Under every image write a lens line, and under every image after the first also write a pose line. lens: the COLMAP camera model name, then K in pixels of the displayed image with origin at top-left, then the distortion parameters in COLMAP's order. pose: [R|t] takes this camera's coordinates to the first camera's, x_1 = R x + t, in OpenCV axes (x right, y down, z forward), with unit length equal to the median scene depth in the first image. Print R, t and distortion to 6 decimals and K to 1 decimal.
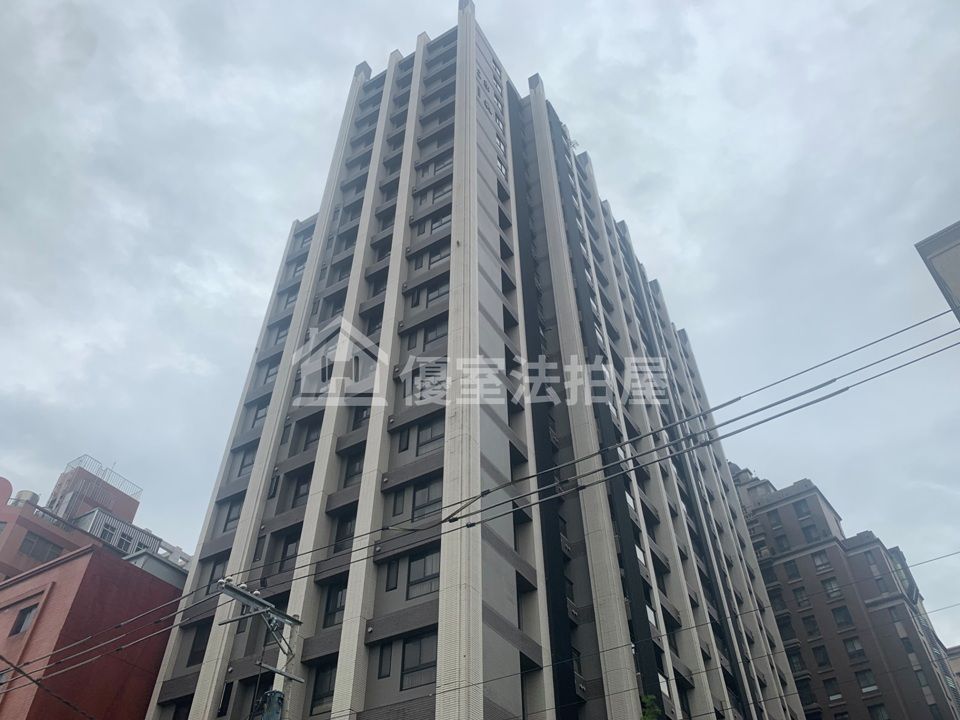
lens RADIAL K [[744.9, 0, 480.0], [0, 744.9, 360.0], [0, 0, 1]] dist [0.011396, -0.001893]
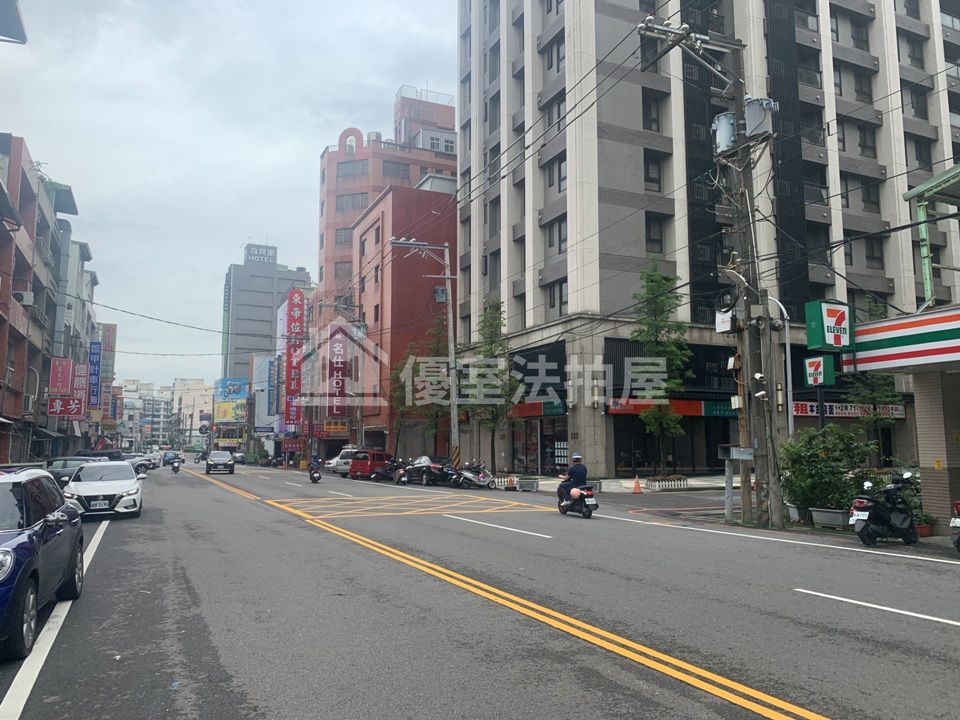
lens RADIAL K [[744.9, 0, 480.0], [0, 744.9, 360.0], [0, 0, 1]] dist [0.011396, -0.001893]
pose [[0.825883, -0.063036, -0.560307, 0.431061], [0.395886, 0.772420, 0.496631, -0.148250], [0.401487, -0.631977, 0.662883, -0.141765]]
